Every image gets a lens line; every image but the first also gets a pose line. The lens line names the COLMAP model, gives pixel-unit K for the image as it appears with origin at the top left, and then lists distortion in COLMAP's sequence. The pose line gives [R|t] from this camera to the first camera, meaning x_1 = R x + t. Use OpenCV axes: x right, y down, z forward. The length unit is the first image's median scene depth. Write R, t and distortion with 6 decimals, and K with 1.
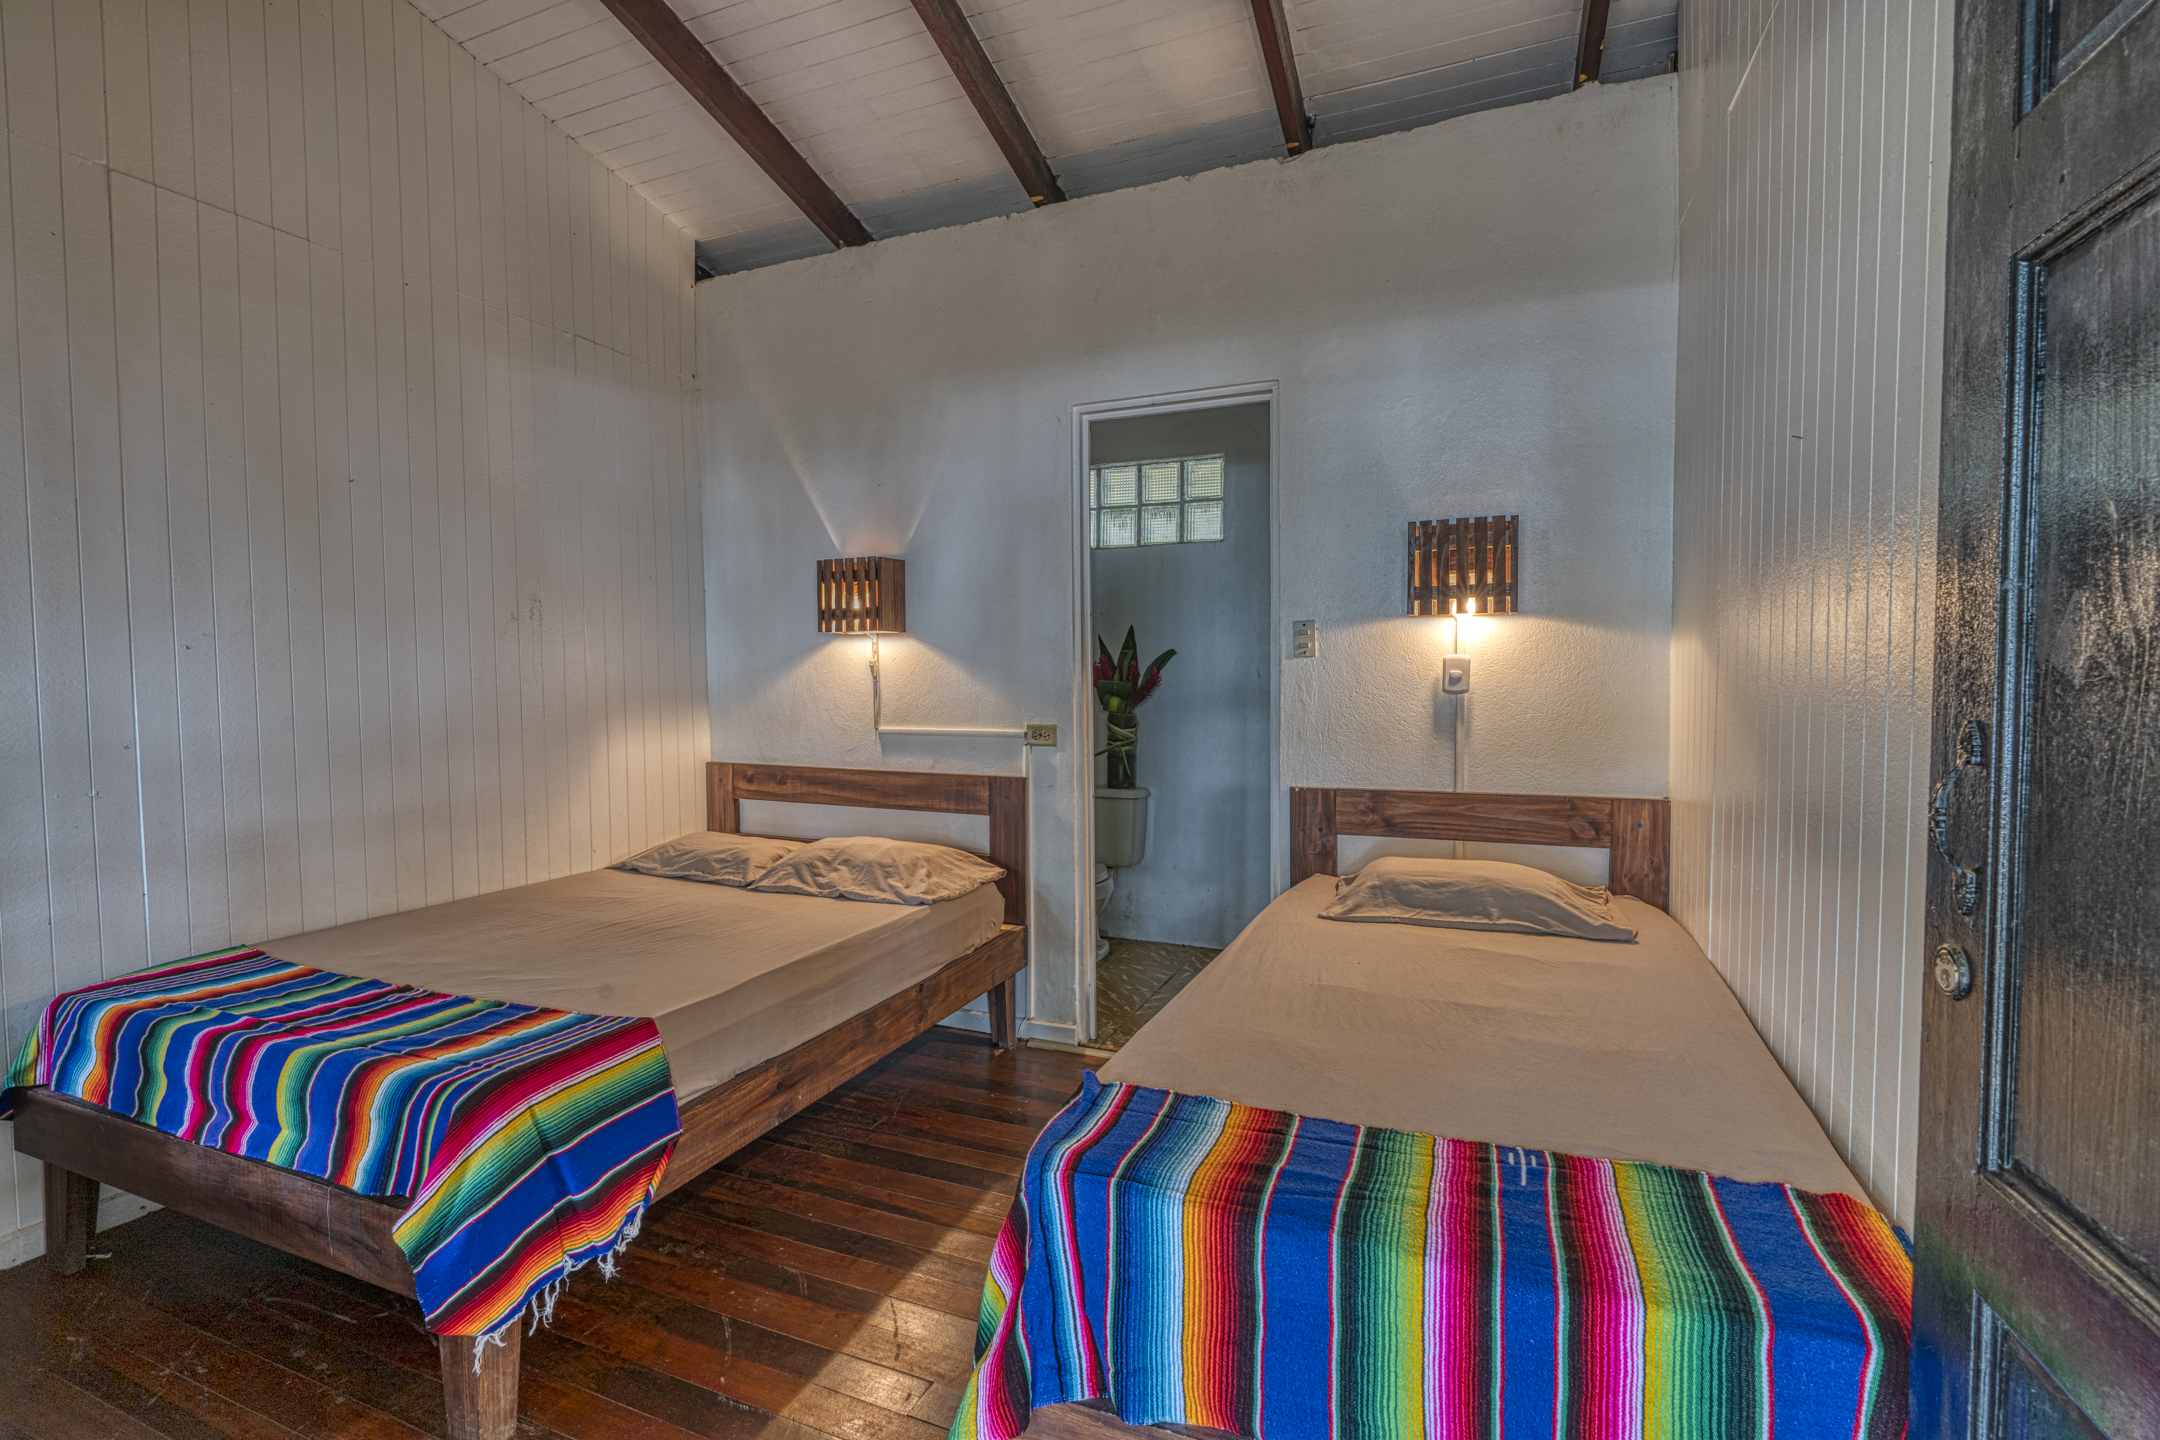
lens RADIAL K [[988.8, 0, 1093.2], [0, 988.8, 722.6], [0, 0, 1]] dist [-0.002438, -0.000300]
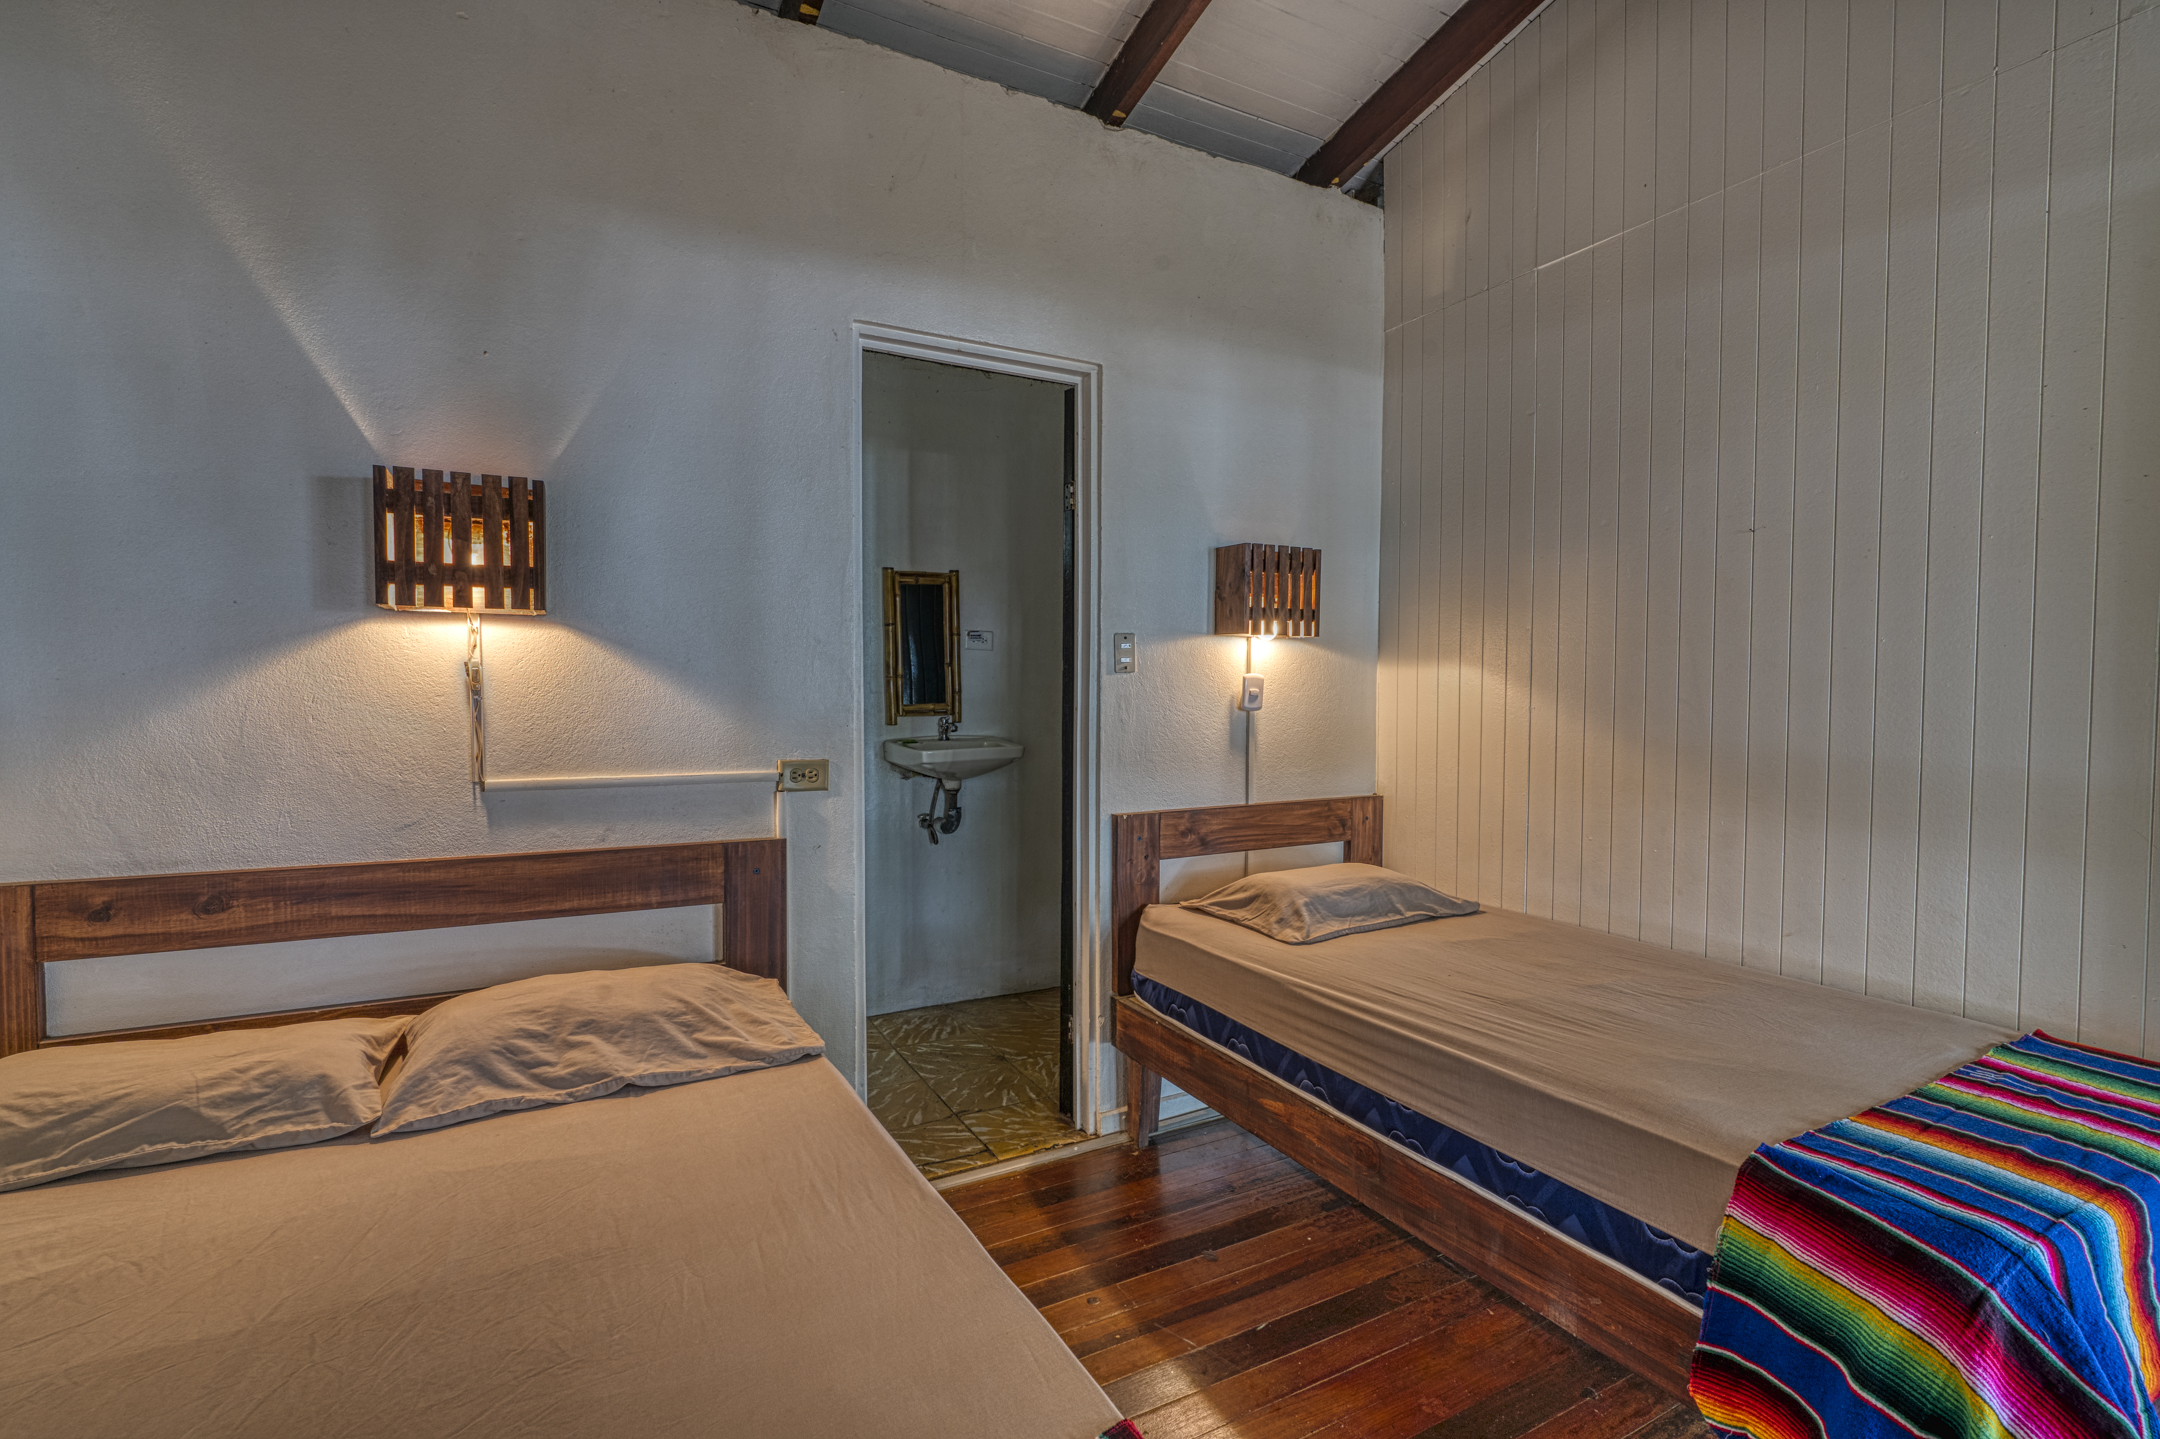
lens RADIAL K [[988.8, 0, 1087.9], [0, 988.8, 720.7], [0, 0, 1]] dist [-0.002438, -0.000300]
pose [[0.618235, -0.019741, 0.785745, -0.515958], [0.028432, 0.999592, 0.002743, -0.024087], [-0.785479, 0.020645, 0.618544, 0.440786]]
